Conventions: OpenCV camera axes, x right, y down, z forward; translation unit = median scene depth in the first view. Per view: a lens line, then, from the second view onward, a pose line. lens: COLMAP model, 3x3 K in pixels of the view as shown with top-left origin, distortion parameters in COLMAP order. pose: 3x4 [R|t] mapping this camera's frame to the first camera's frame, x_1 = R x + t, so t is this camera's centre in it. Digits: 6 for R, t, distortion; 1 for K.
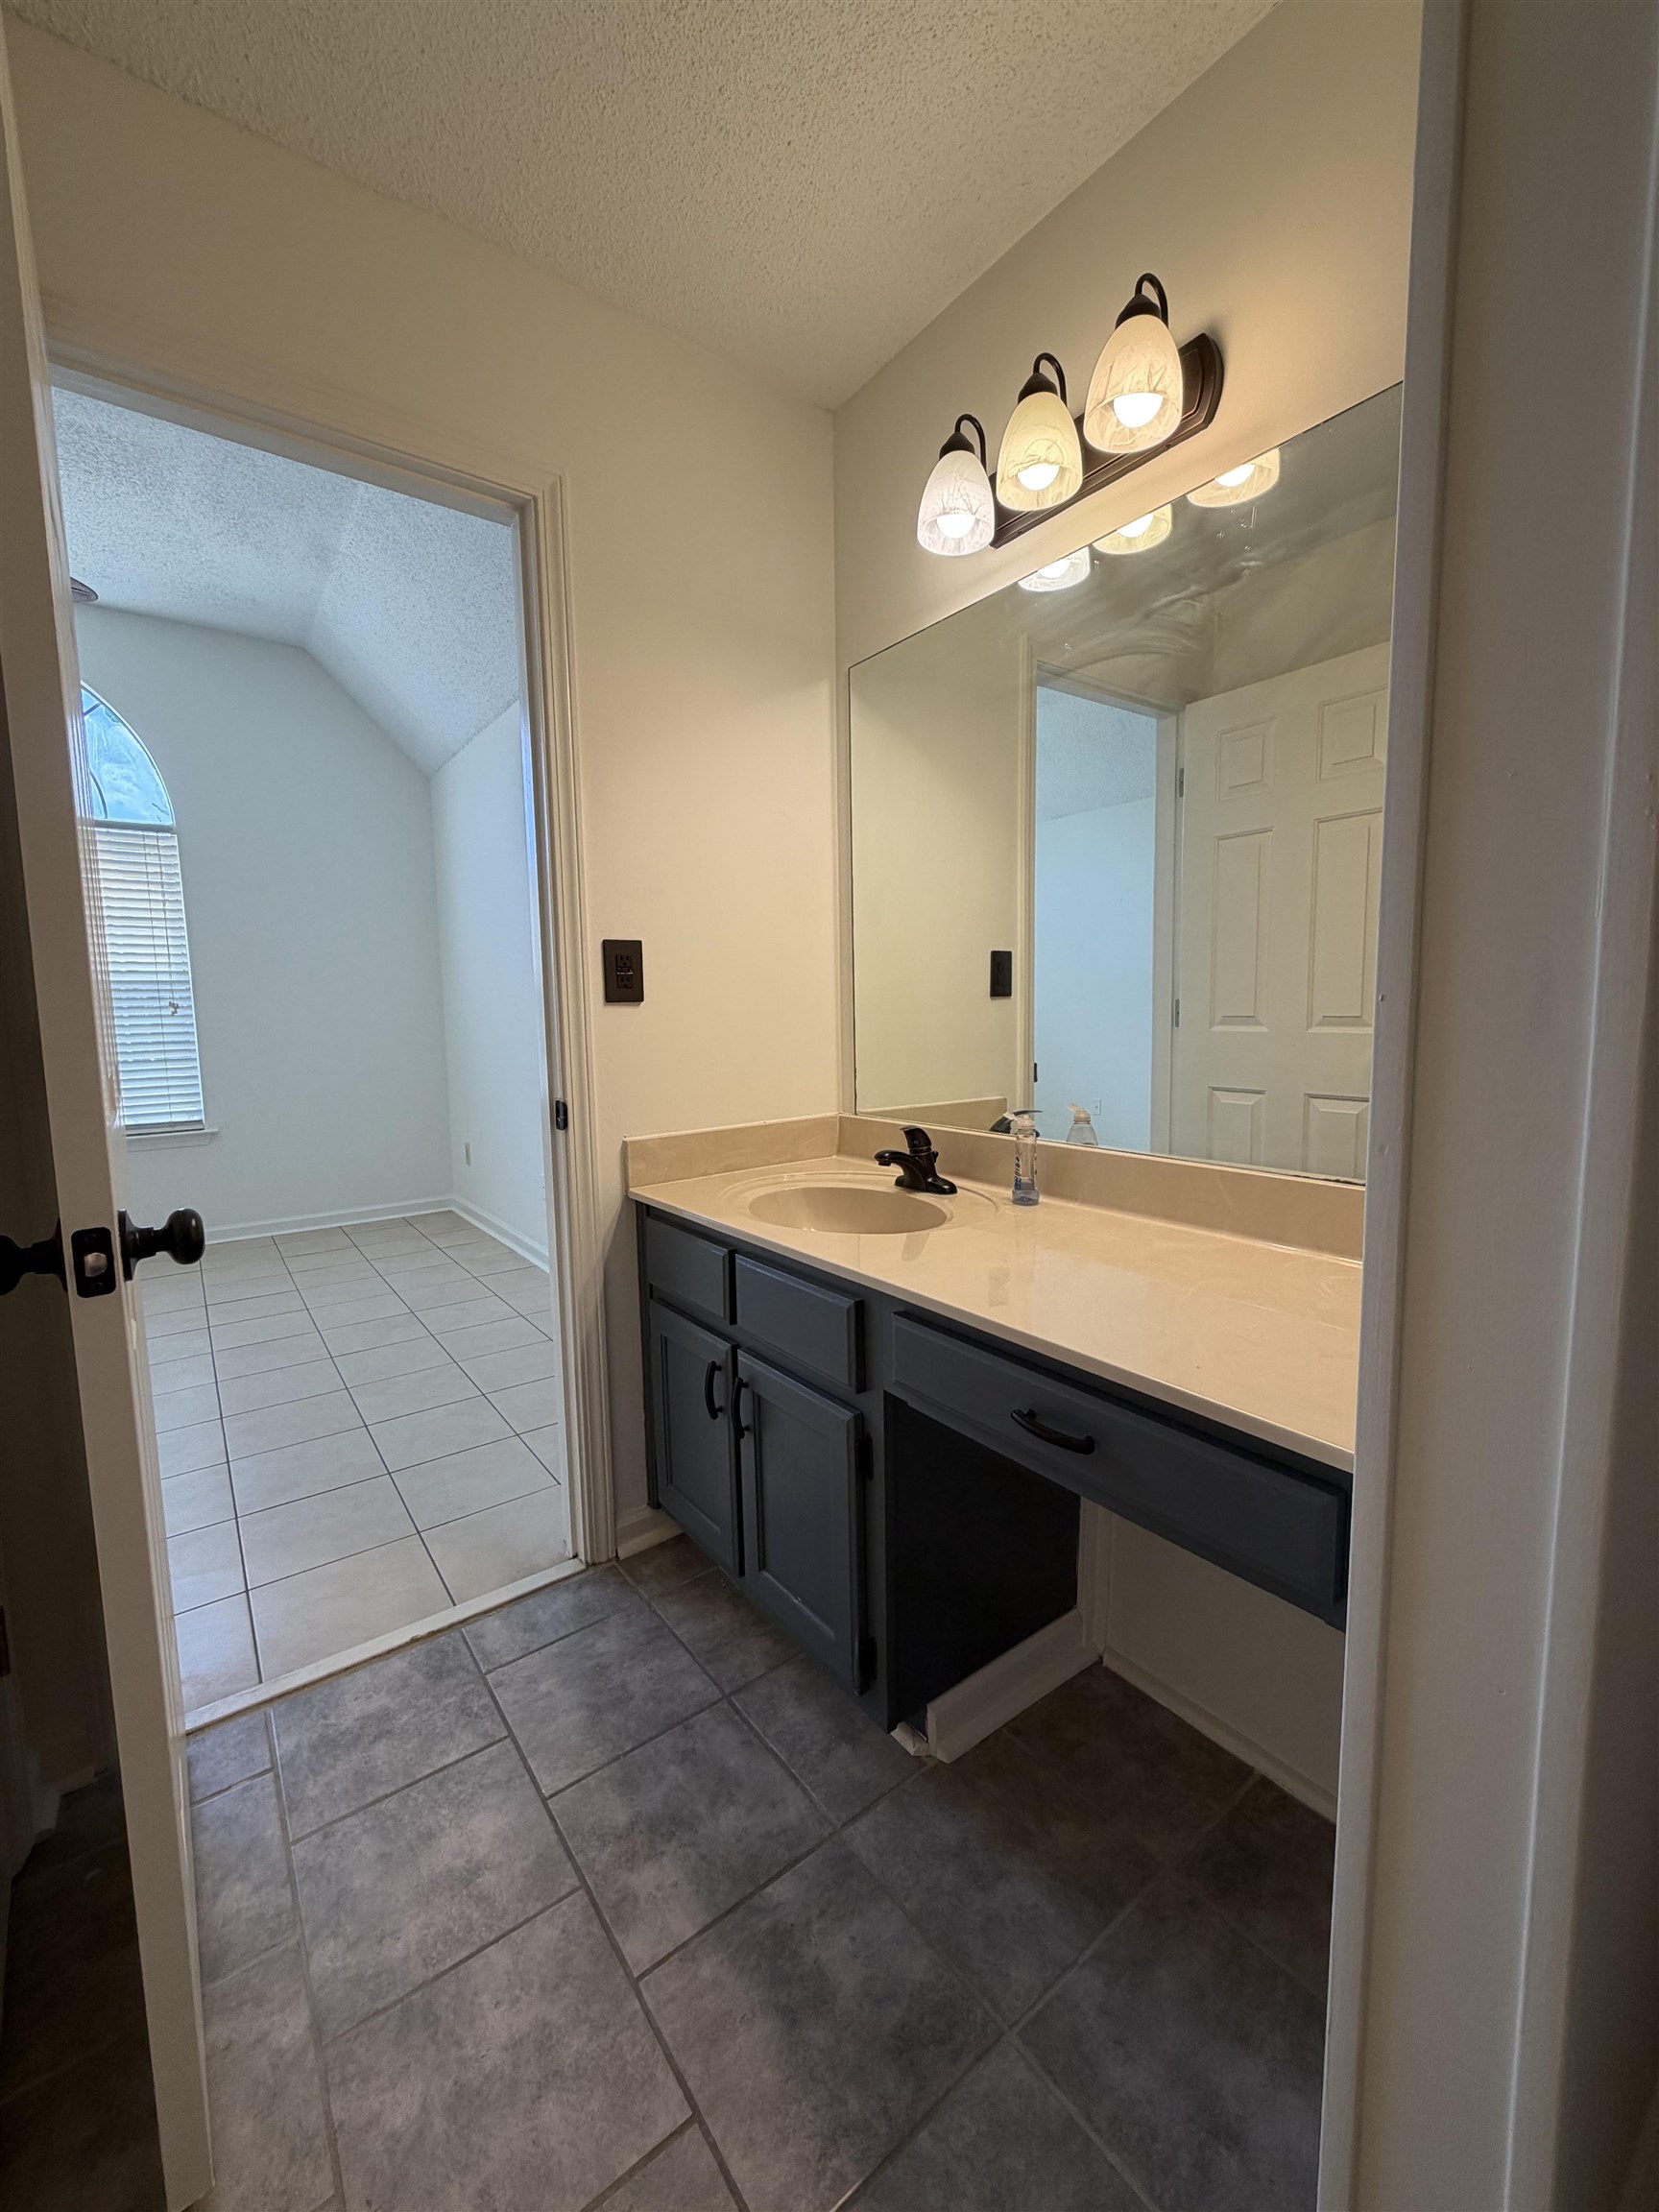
lens RADIAL K [[885.1, 0, 828.8], [0, 885.1, 1090.7], [0, 0, 1]] dist [-0.008871, 0.001139]
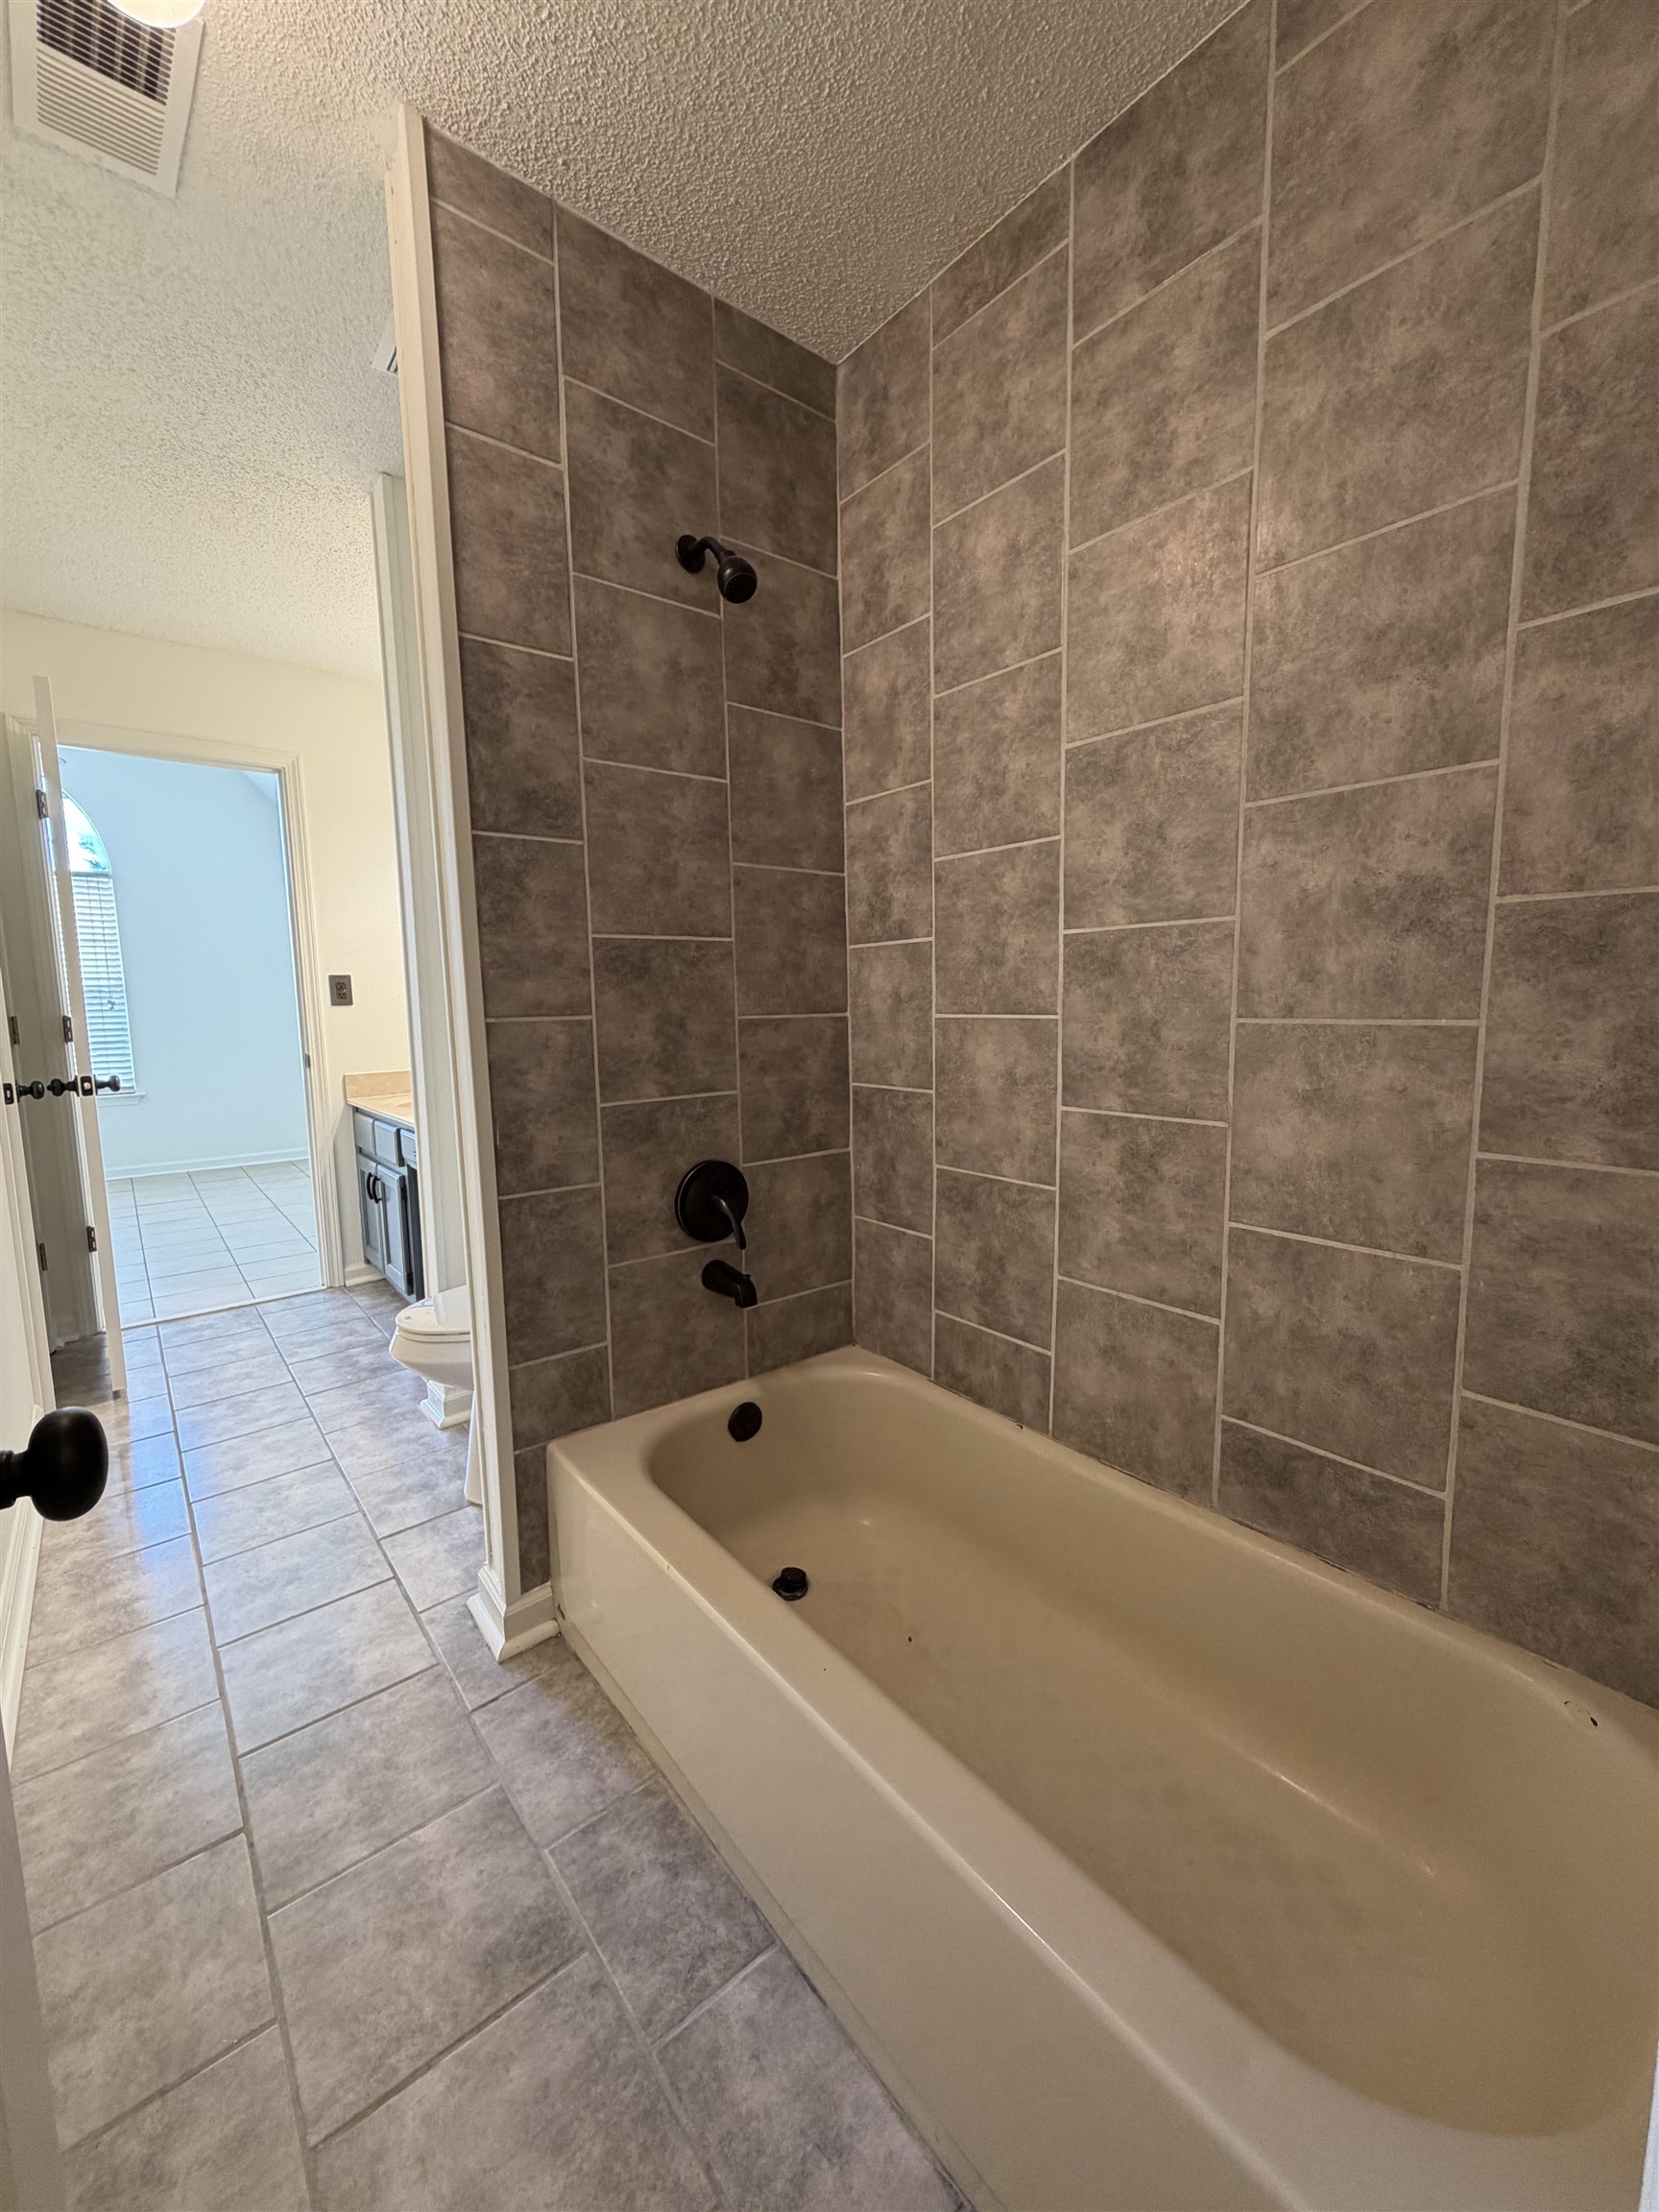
lens RADIAL K [[885.1, 0, 827.7], [0, 885.1, 1107.2], [0, 0, 1]] dist [-0.008871, 0.001139]
pose [[0.999136, -0.000606, 0.041564, 0.740859], [-0.000468, 0.999666, 0.025827, 0.073024], [-0.041565, -0.025824, 0.998802, -0.989524]]
